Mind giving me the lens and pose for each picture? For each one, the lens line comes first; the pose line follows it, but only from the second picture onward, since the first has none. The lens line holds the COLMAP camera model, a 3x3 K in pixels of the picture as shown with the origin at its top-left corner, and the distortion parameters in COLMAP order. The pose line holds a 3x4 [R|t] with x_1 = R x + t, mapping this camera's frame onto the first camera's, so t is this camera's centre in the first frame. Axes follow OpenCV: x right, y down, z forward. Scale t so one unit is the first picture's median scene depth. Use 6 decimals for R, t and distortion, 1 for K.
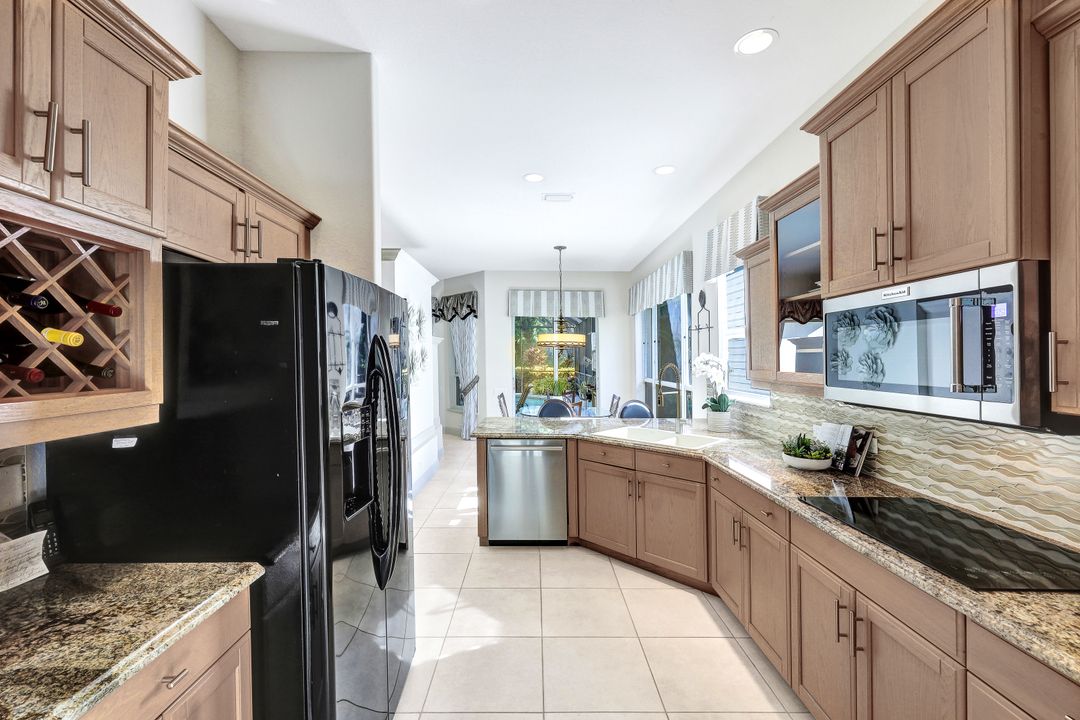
lens RADIAL K [[452.0, 0, 540.0], [0, 452.0, 360.0], [0, 0, 1]] dist [0.000909, -0.000071]
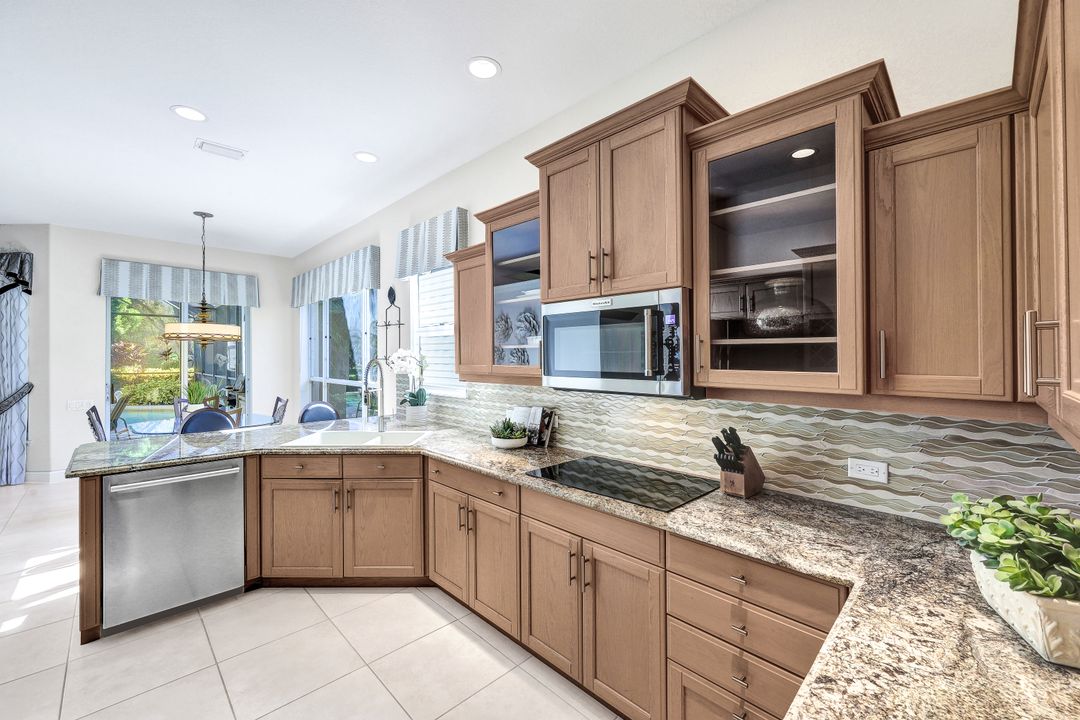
lens RADIAL K [[437.6, 0, 541.2], [0, 437.6, 348.1], [0, 0, 1]] dist [-0.000474, -0.000028]
pose [[0.721993, 0.007789, 0.691856, -0.140470], [0.006725, 0.999810, -0.018274, 0.004013], [-0.691867, 0.017846, 0.721804, 0.124861]]
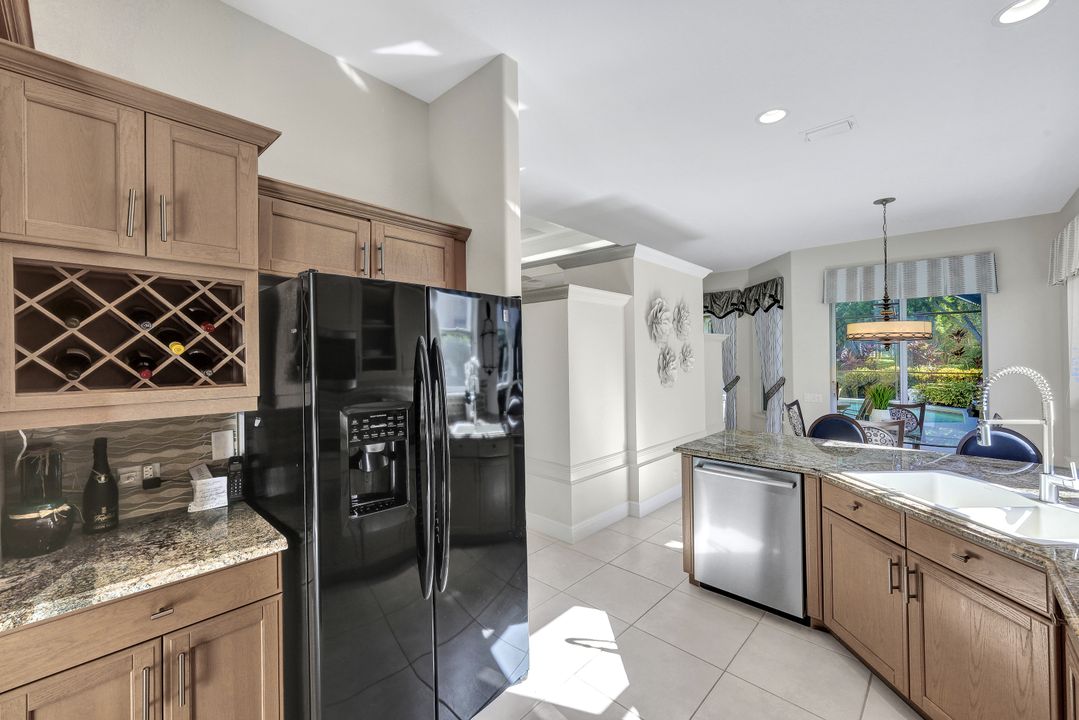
lens RADIAL K [[434.8, 0, 543.5], [0, 434.8, 355.8], [0, 0, 1]] dist [-0.001693, -0.000264]
pose [[0.721968, -0.006191, -0.691899, 0.325018], [0.002976, 0.999979, -0.005842, -0.005594], [0.691920, 0.002158, 0.721971, 0.337782]]
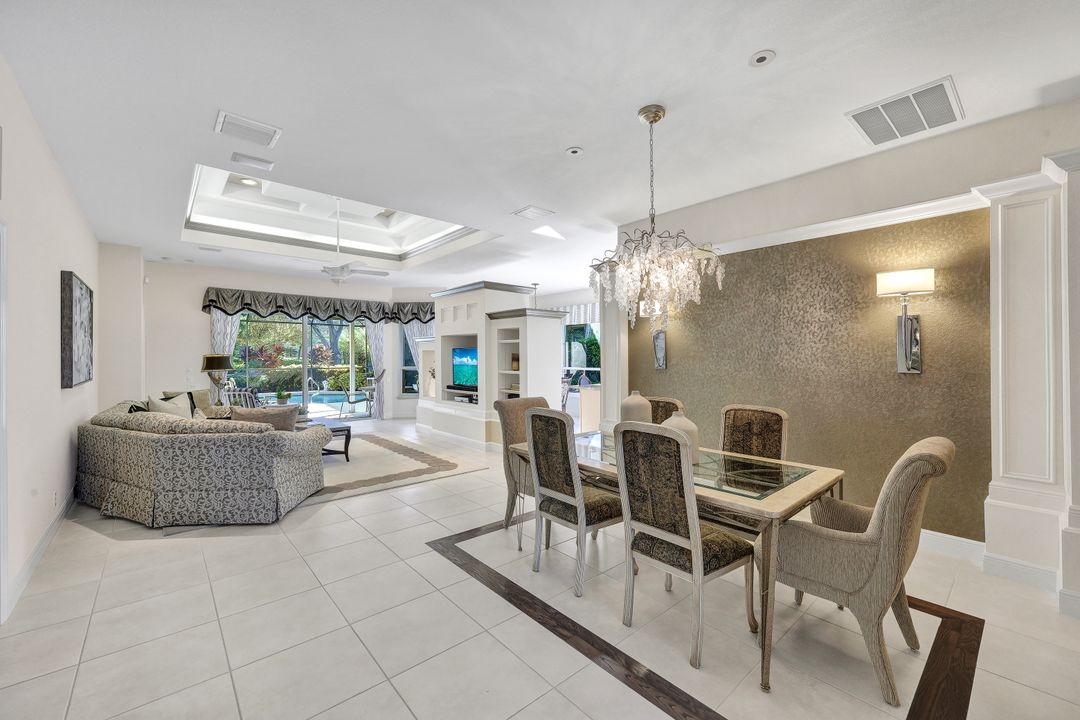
lens RADIAL K [[435.2, 0, 544.0], [0, 435.2, 355.8], [0, 0, 1]] dist [-0.001693, -0.000264]
pose [[0.757996, -0.001165, 0.652258, -2.336071], [0.004675, 0.999982, -0.003647, 0.022160], [-0.652243, 0.005814, 0.757988, -0.439697]]
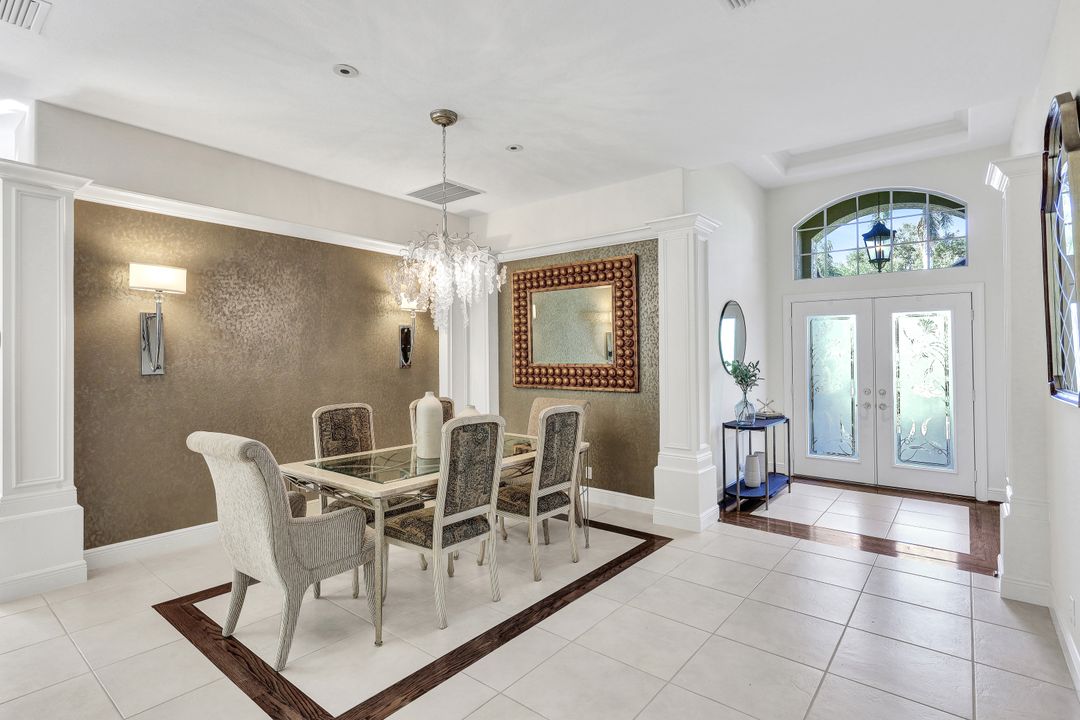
lens RADIAL K [[531.9, 0, 523.1], [0, 531.9, 358.5], [0, 0, 1]] dist [-0.025119, 0.016338]
pose [[-0.759498, 0.003687, 0.650499, -2.436071], [0.007941, 0.999962, 0.003604, 0.032644], [-0.650461, 0.007903, -0.759498, 1.174425]]
